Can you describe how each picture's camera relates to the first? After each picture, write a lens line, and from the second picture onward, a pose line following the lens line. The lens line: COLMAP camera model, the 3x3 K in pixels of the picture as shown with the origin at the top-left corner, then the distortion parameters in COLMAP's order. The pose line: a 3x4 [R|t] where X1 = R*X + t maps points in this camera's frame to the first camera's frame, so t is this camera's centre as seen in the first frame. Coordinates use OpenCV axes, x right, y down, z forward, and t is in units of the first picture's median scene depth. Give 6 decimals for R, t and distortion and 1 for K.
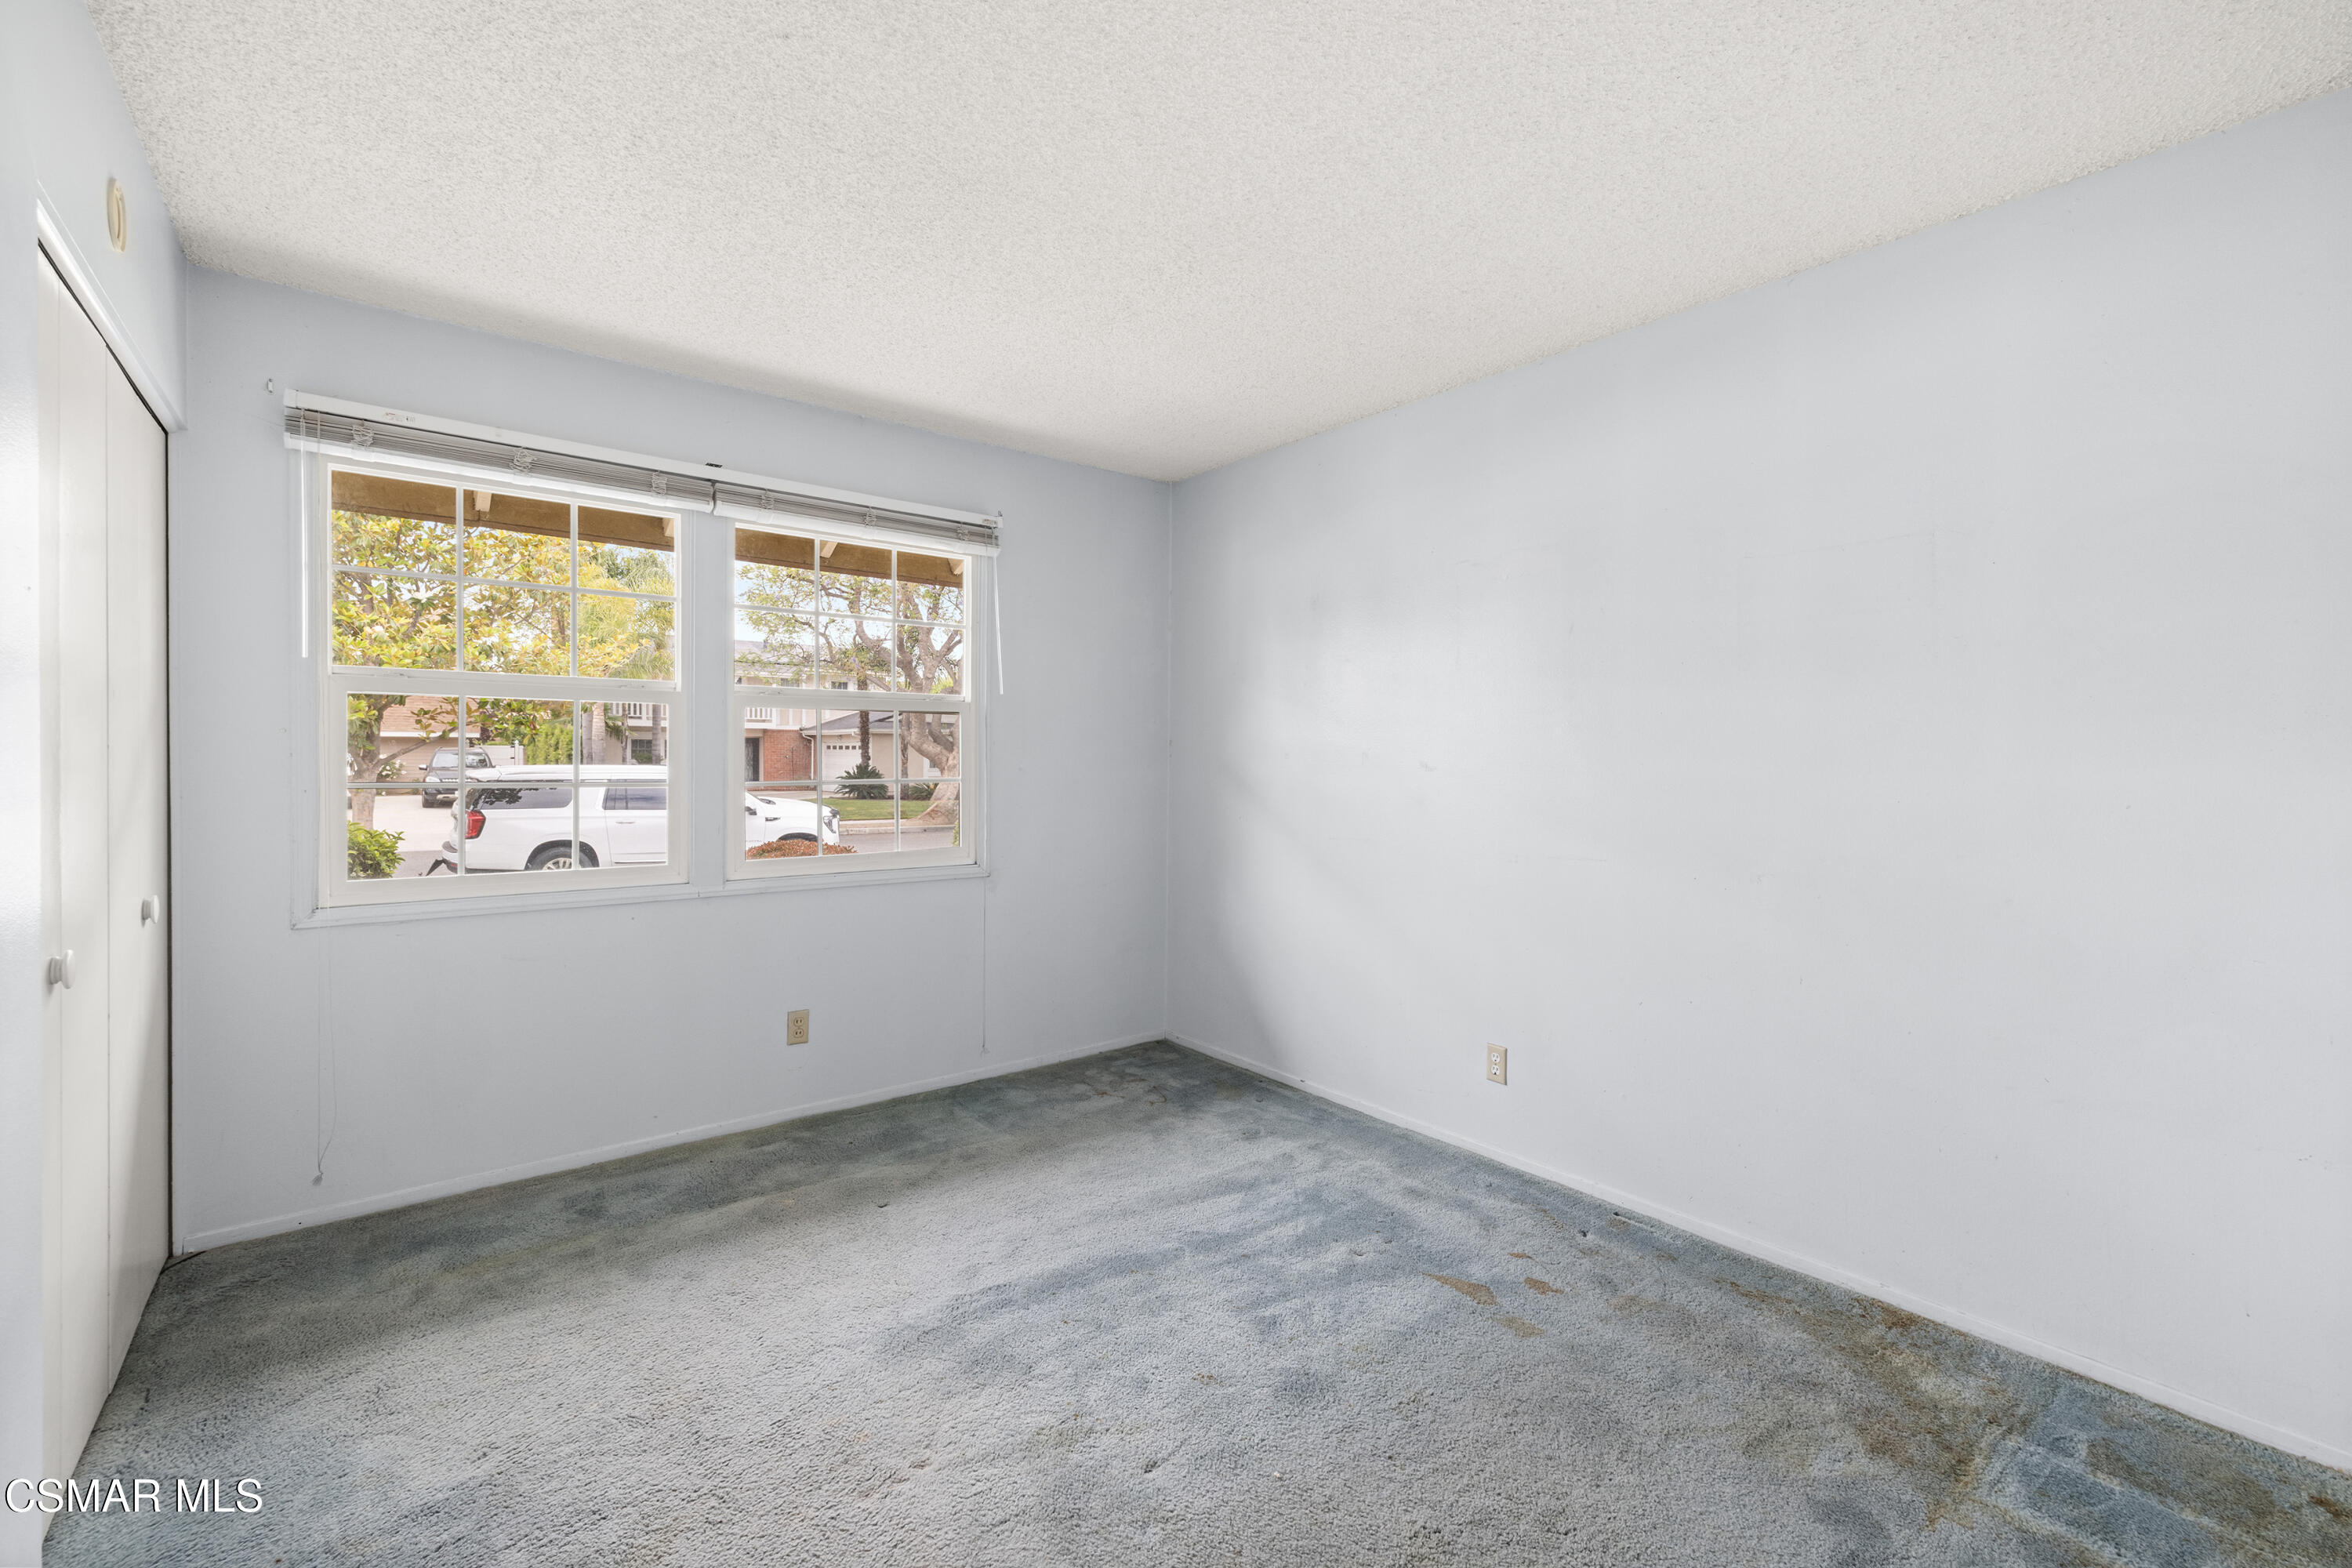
lens RADIAL K [[992.6, 0, 1182.3], [0, 992.6, 772.6], [0, 0, 1]] dist [-0.000998, 0.001807]
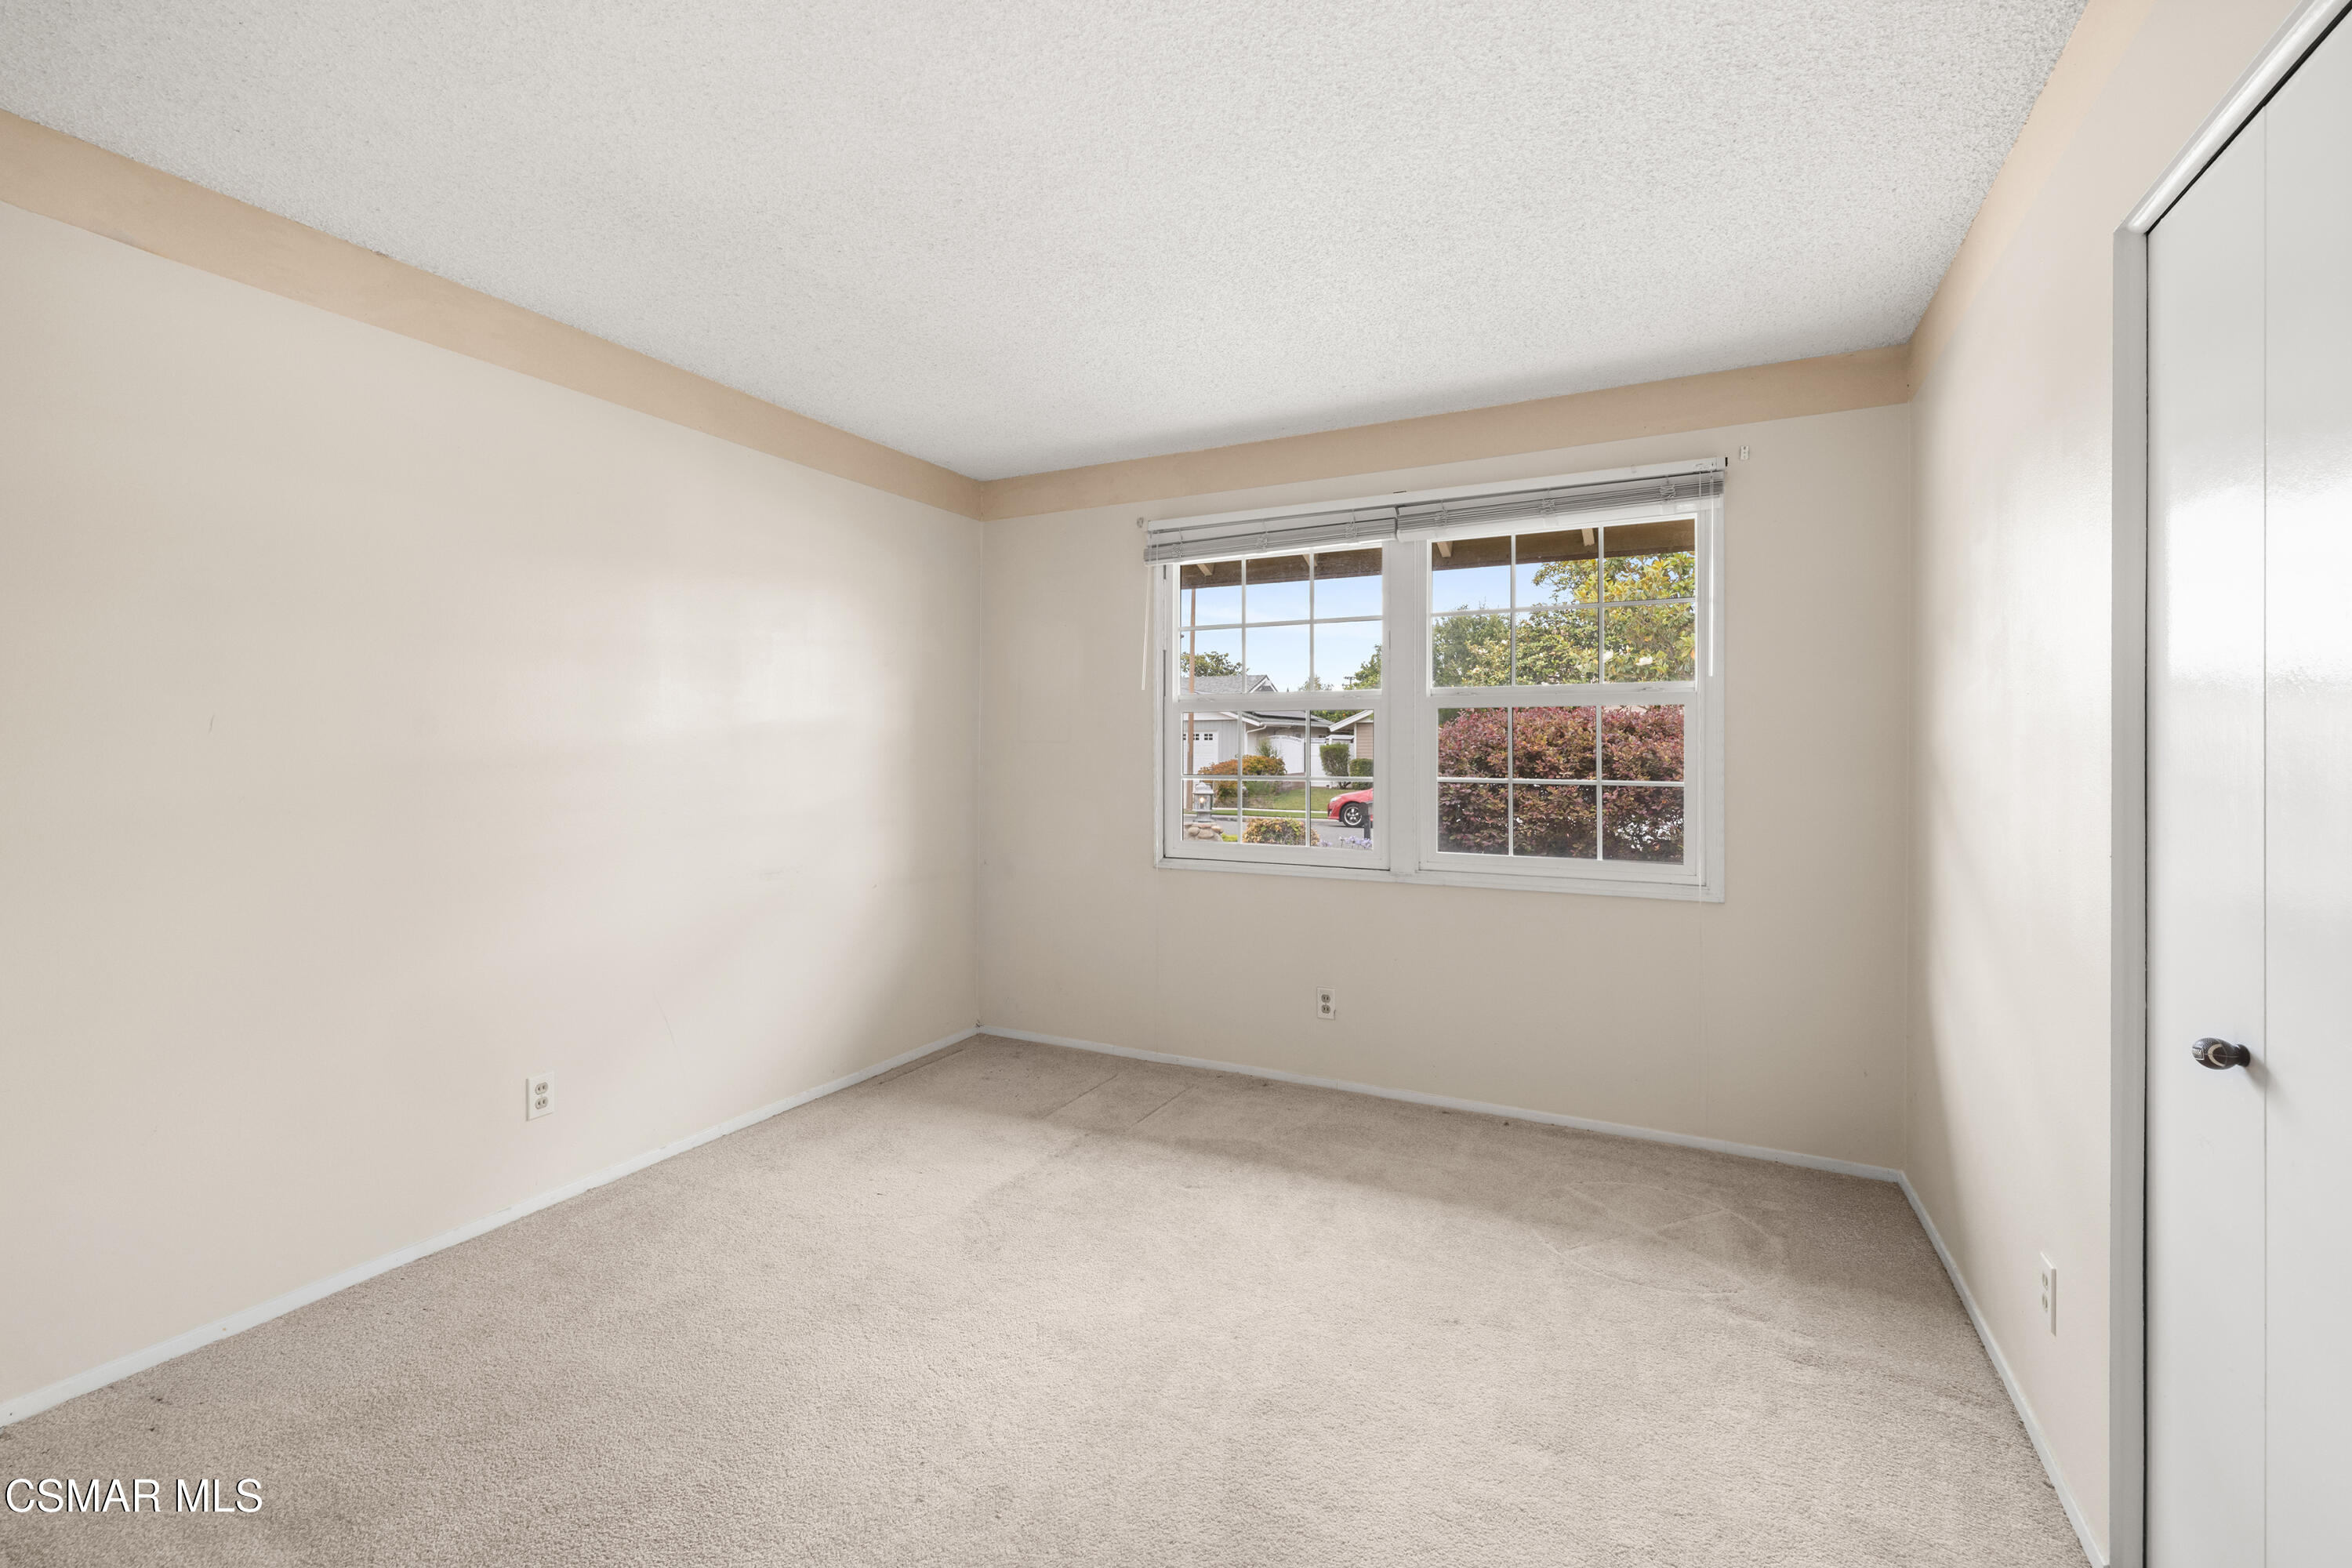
lens RADIAL K [[992.6, 0, 1186.5], [0, 992.6, 768.0], [0, 0, 1]] dist [-0.000998, 0.001807]
pose [[0.430357, 0.008467, -0.902619, 0.353558], [-0.019477, 0.999810, 0.000092, 0.002552], [0.902449, 0.017541, 0.430440, 0.261571]]
